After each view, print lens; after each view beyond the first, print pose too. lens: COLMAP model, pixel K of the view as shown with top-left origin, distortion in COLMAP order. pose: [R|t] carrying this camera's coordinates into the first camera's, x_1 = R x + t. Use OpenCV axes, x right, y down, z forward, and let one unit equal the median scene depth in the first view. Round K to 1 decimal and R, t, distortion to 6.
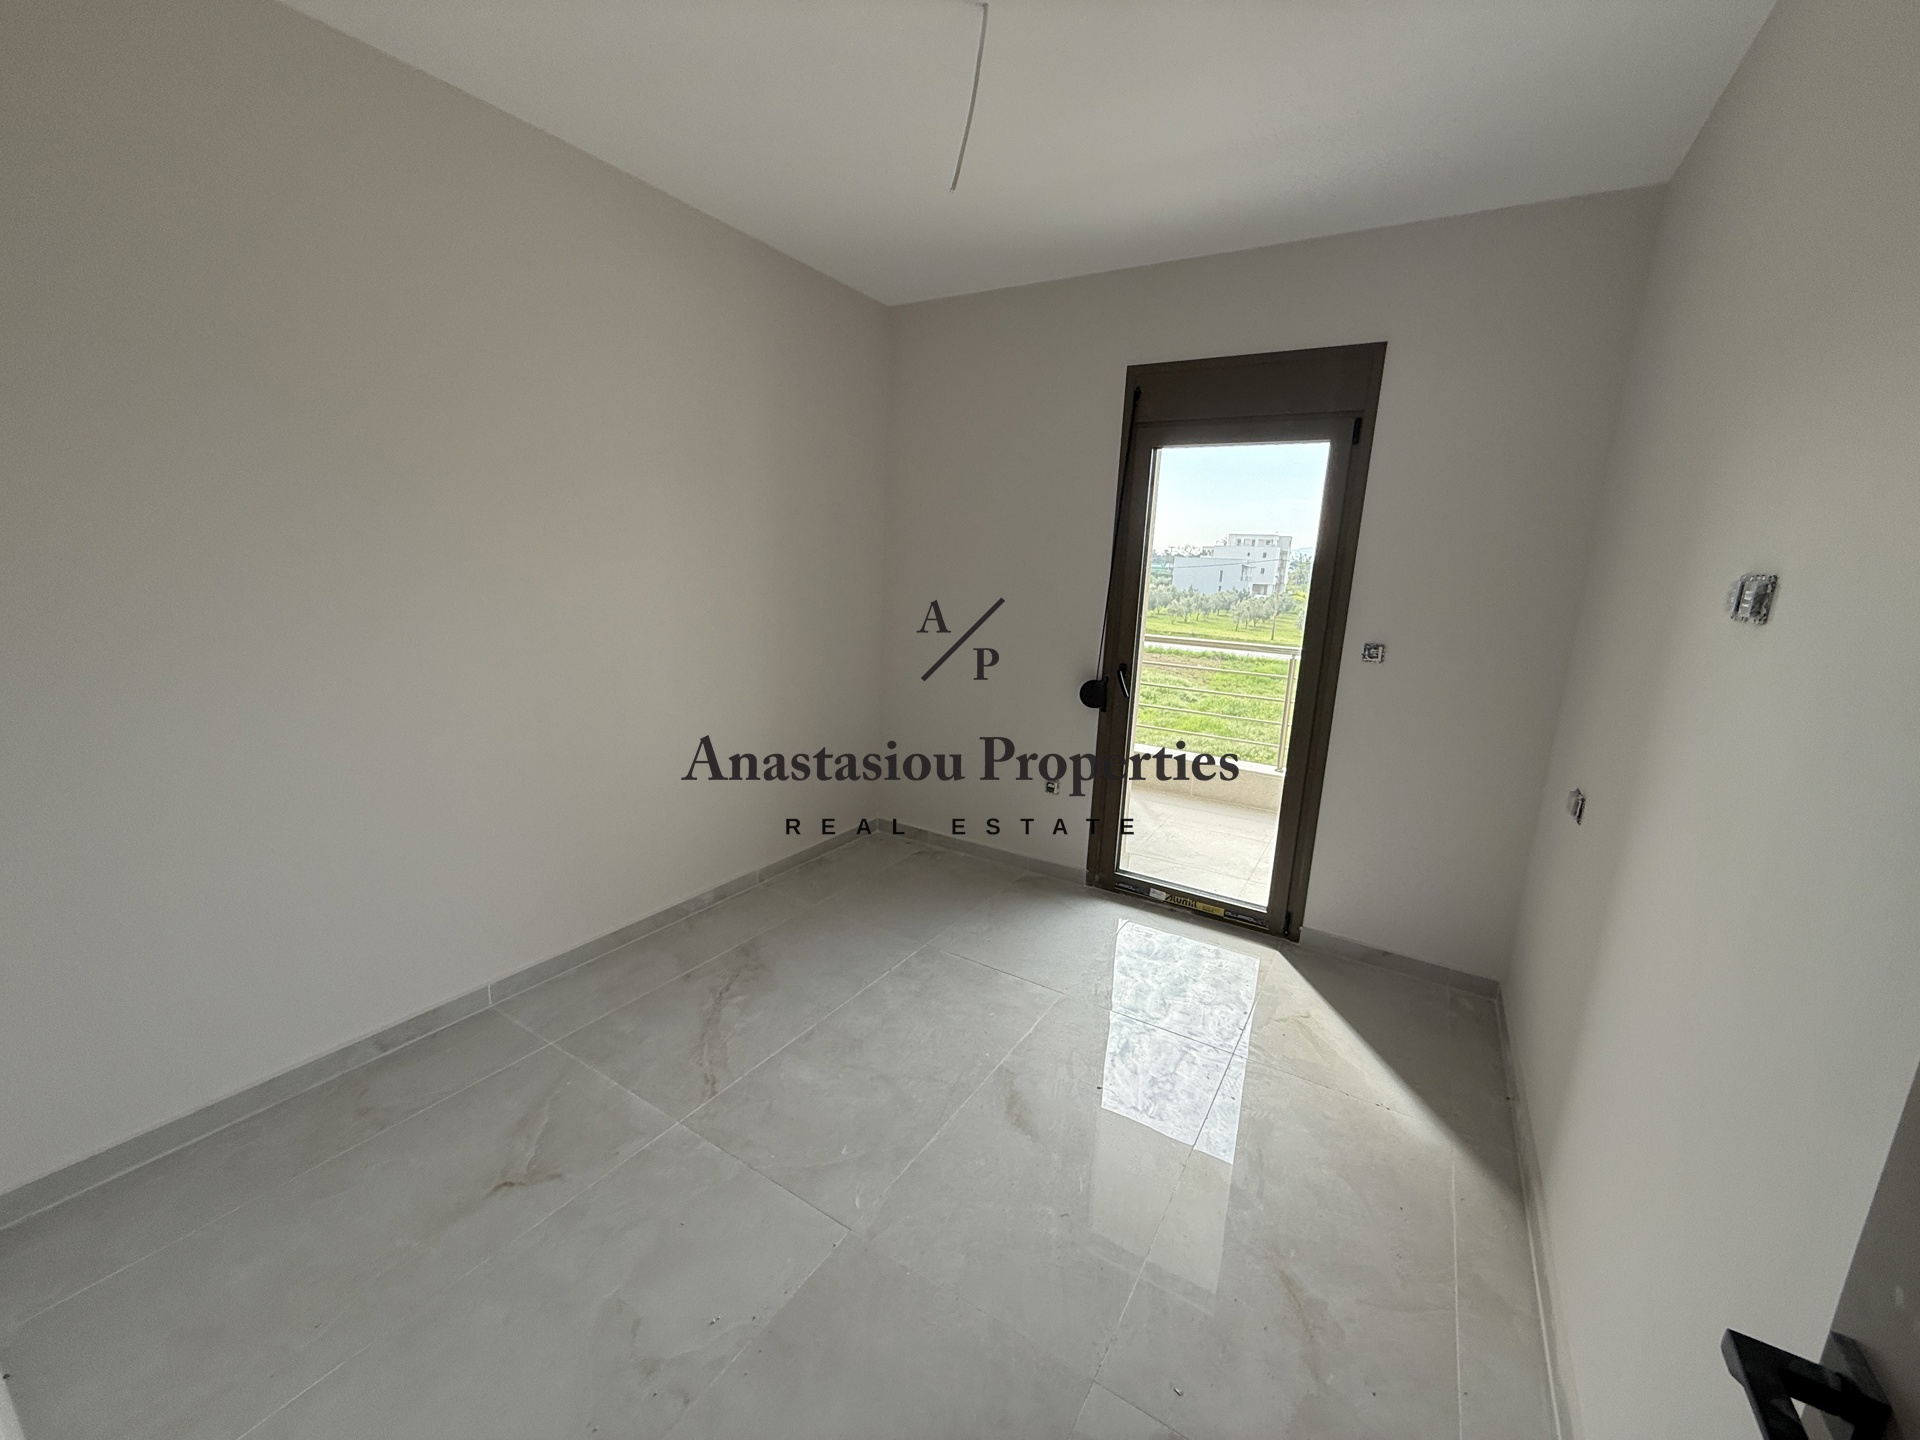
lens RADIAL K [[766.5, 0, 948.8], [0, 766.5, 703.7], [0, 0, 1]] dist [-0.002021, 0.000744]
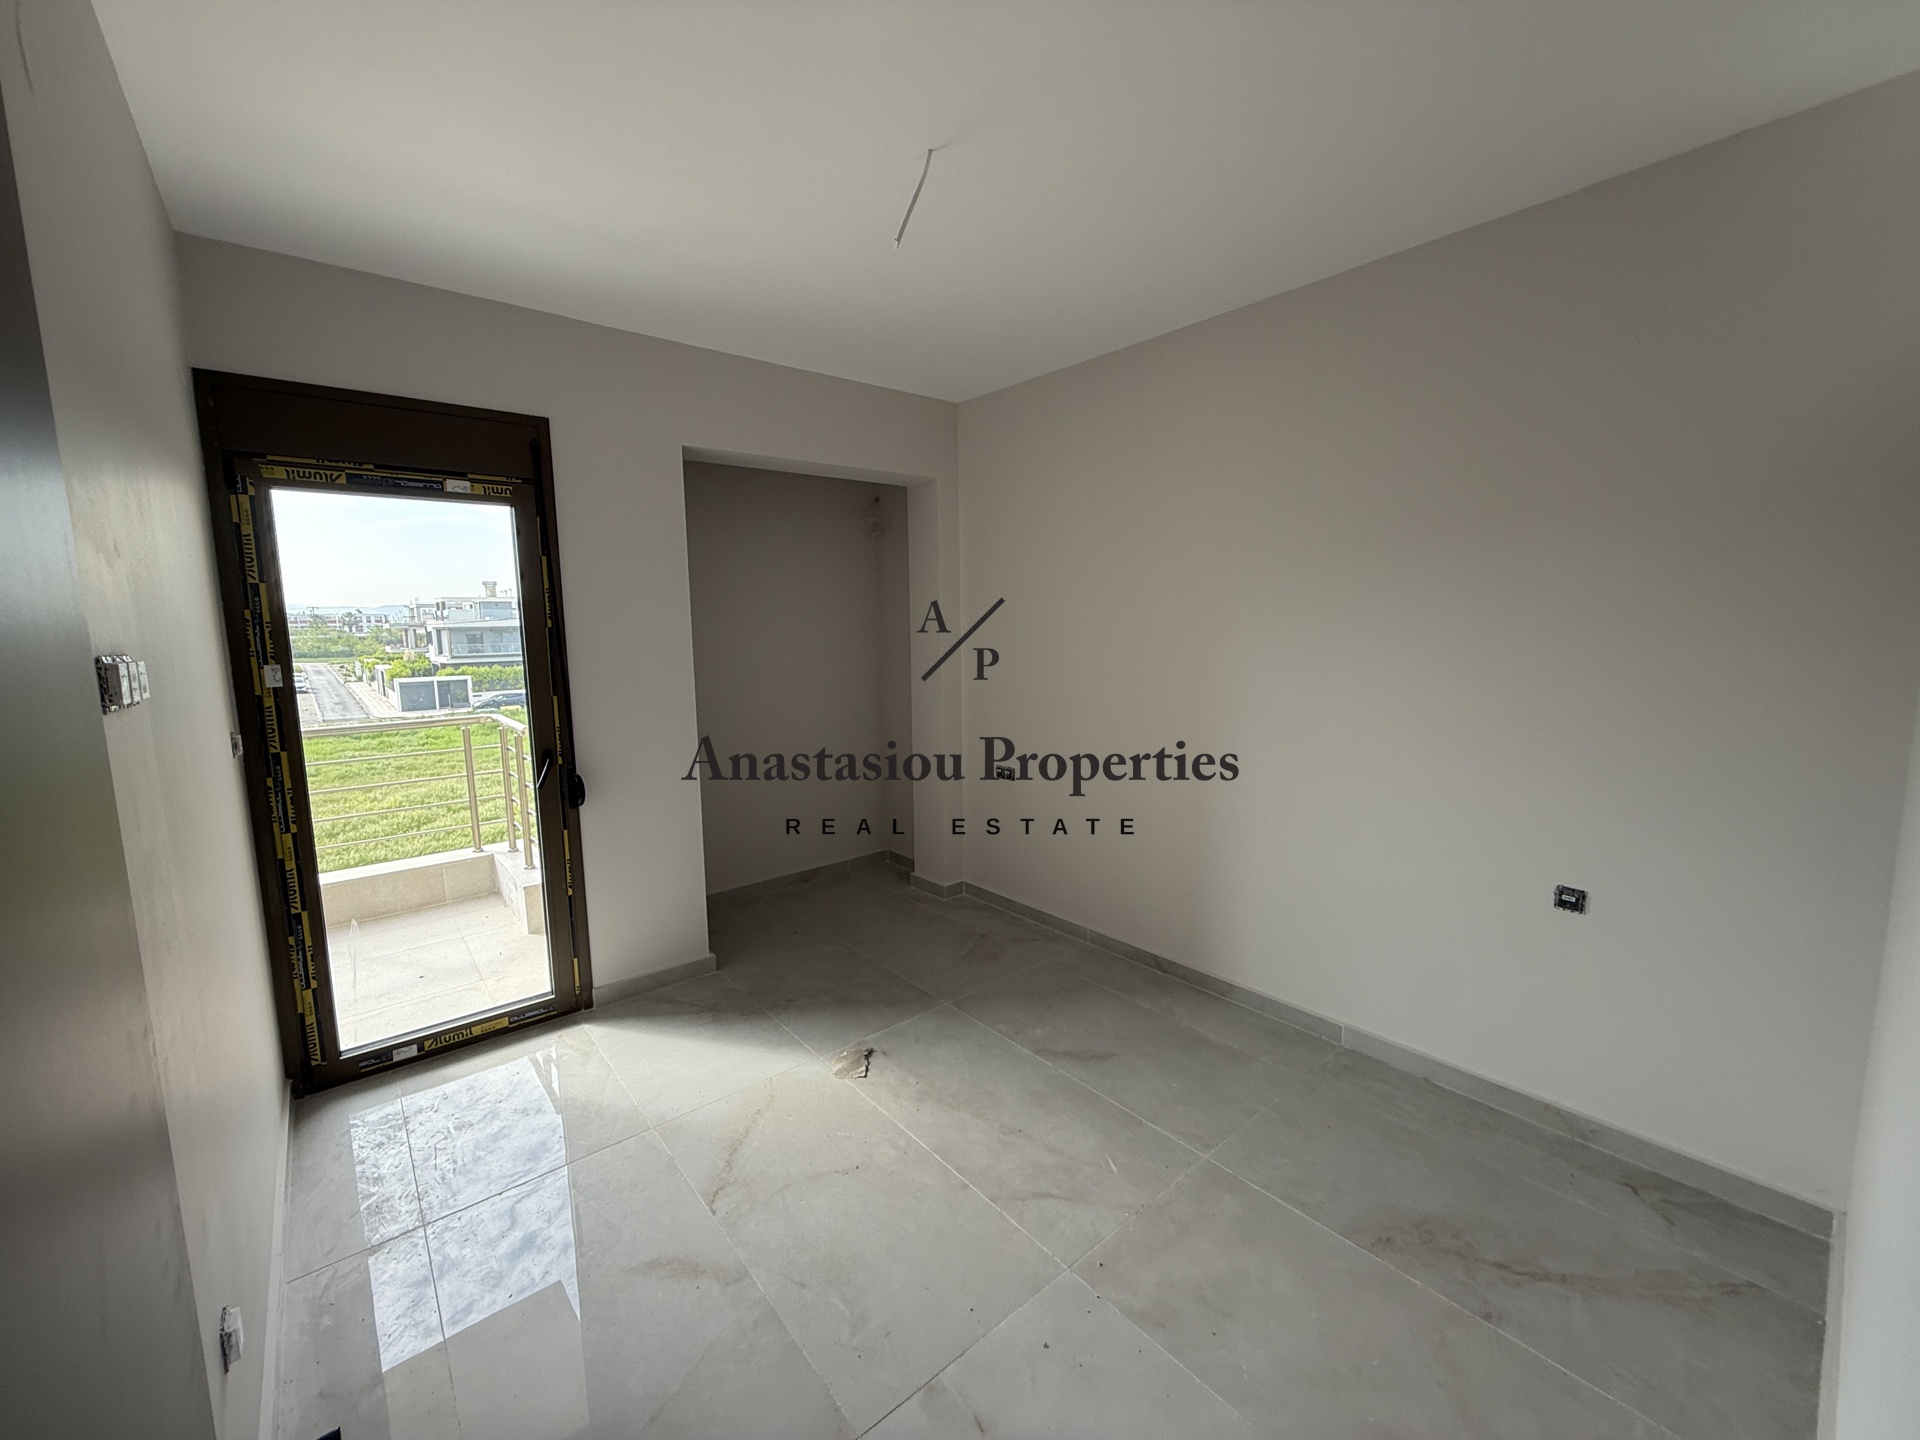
lens RADIAL K [[766.5, 0, 956.0], [0, 766.5, 717.2], [0, 0, 1]] dist [-0.002021, 0.000744]
pose [[0.312733, -0.174264, 0.933718, -0.250727], [0.217960, 0.969961, 0.108026, -0.053828], [-0.924495, 0.169730, 0.341321, 0.159687]]
